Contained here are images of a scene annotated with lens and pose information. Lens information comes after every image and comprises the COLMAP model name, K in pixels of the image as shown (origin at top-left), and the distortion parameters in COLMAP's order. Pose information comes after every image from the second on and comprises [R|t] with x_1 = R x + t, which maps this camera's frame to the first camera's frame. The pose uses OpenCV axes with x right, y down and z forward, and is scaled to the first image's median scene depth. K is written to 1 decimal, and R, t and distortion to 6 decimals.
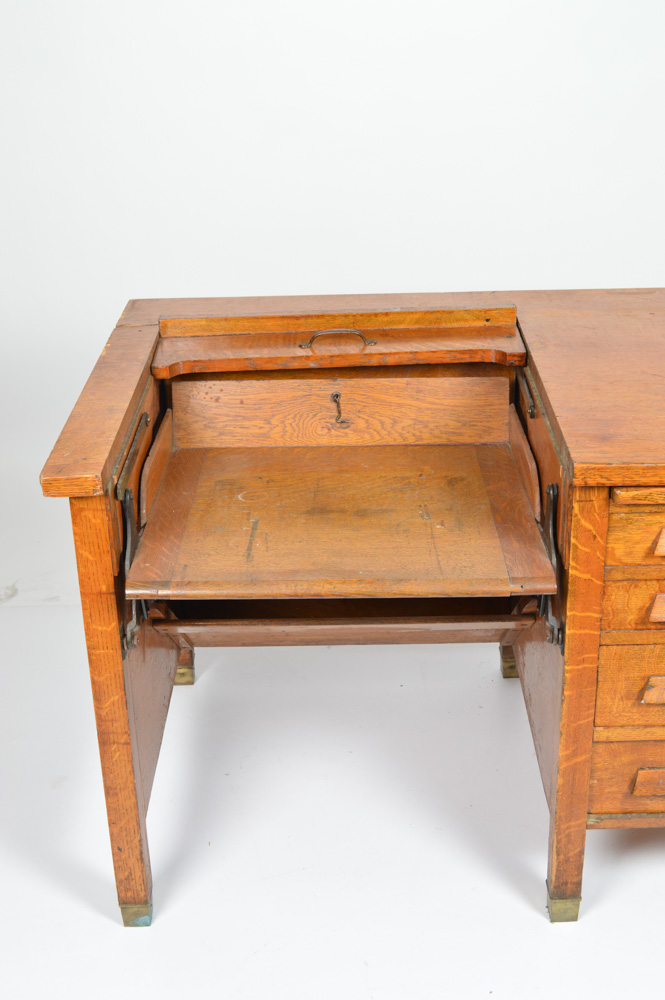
lens RADIAL K [[1293.6, 0, 331.2], [0, 1293.6, 503.2], [0, 0, 1]] dist [-0.051011, 0.000000]
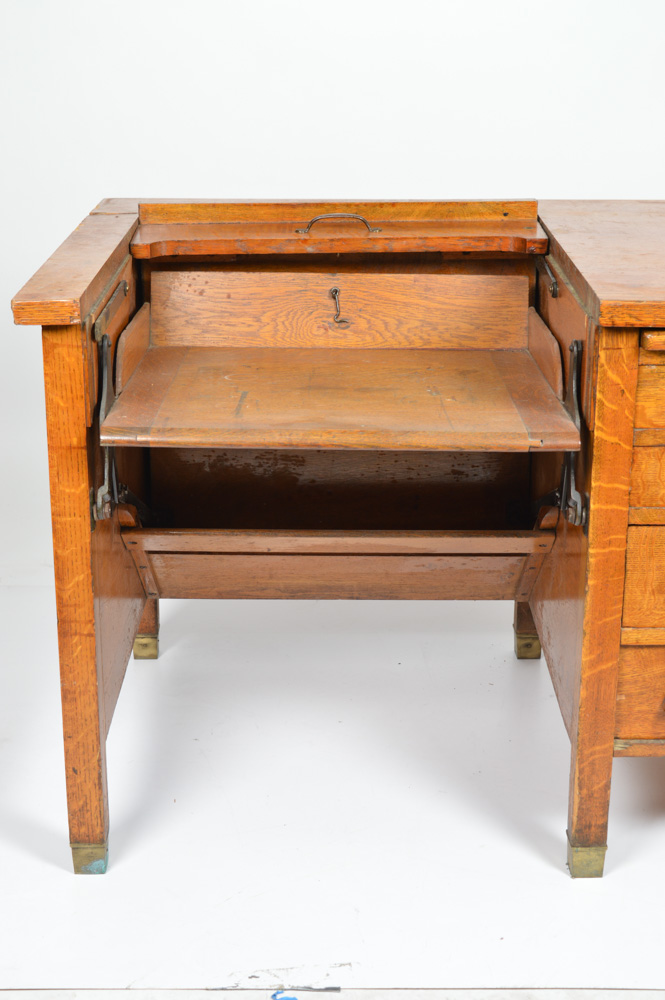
lens RADIAL K [[1576.6, 0, 330.0], [0, 1576.6, 503.5], [0, 0, 1]] dist [-0.029109, 0.000000]
pose [[0.999580, 0.025505, 0.013764, -0.012221], [-0.023930, 0.994237, -0.104501, 0.198944], [-0.016350, 0.104128, 0.994429, -0.074444]]
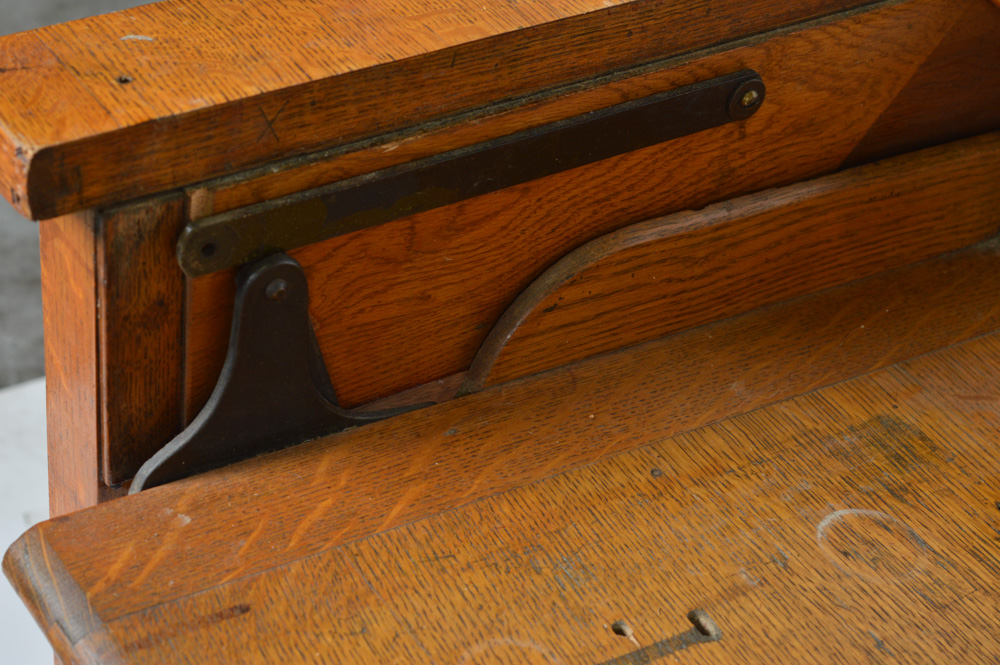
lens RADIAL K [[2161.3, 0, 499.5], [0, 2161.3, 332.7], [0, 0, 1]] dist [0.049014, 0.000000]
pose [[0.556317, 0.559737, -0.614171, 0.149556], [-0.452159, 0.824009, 0.341411, -0.163018], [0.697183, 0.087771, 0.711500, 0.646231]]
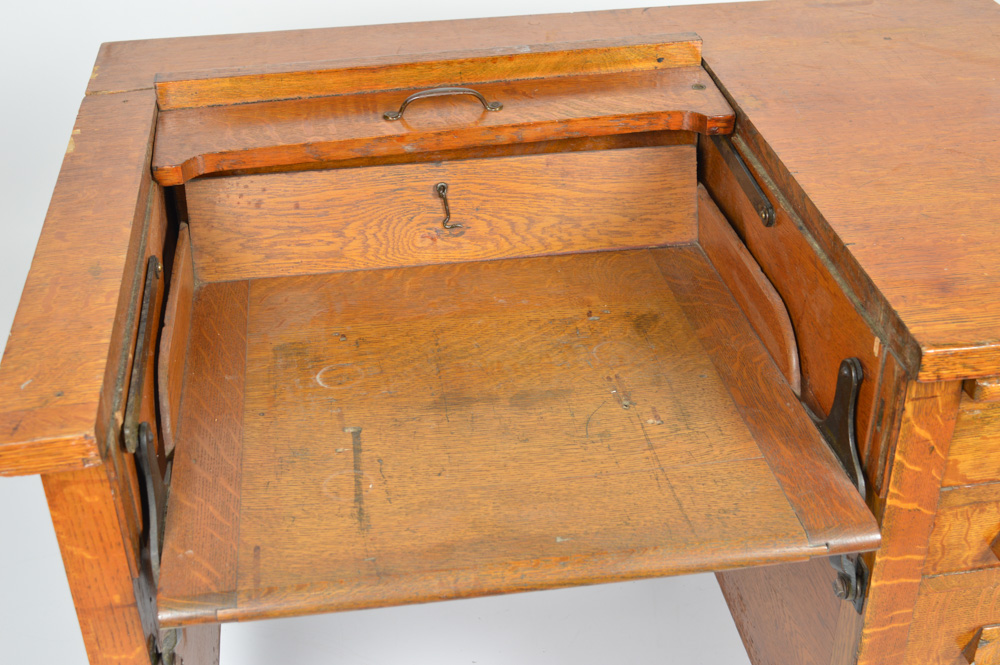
lens RADIAL K [[1293.6, 0, 504.0], [0, 1293.6, 329.8], [0, 0, 1]] dist [-0.051011, 0.000000]
pose [[0.987577, -0.073967, 0.138641, -0.069126], [0.055936, 0.989972, 0.129716, -0.107584], [-0.146846, -0.120349, 0.981811, 0.387995]]
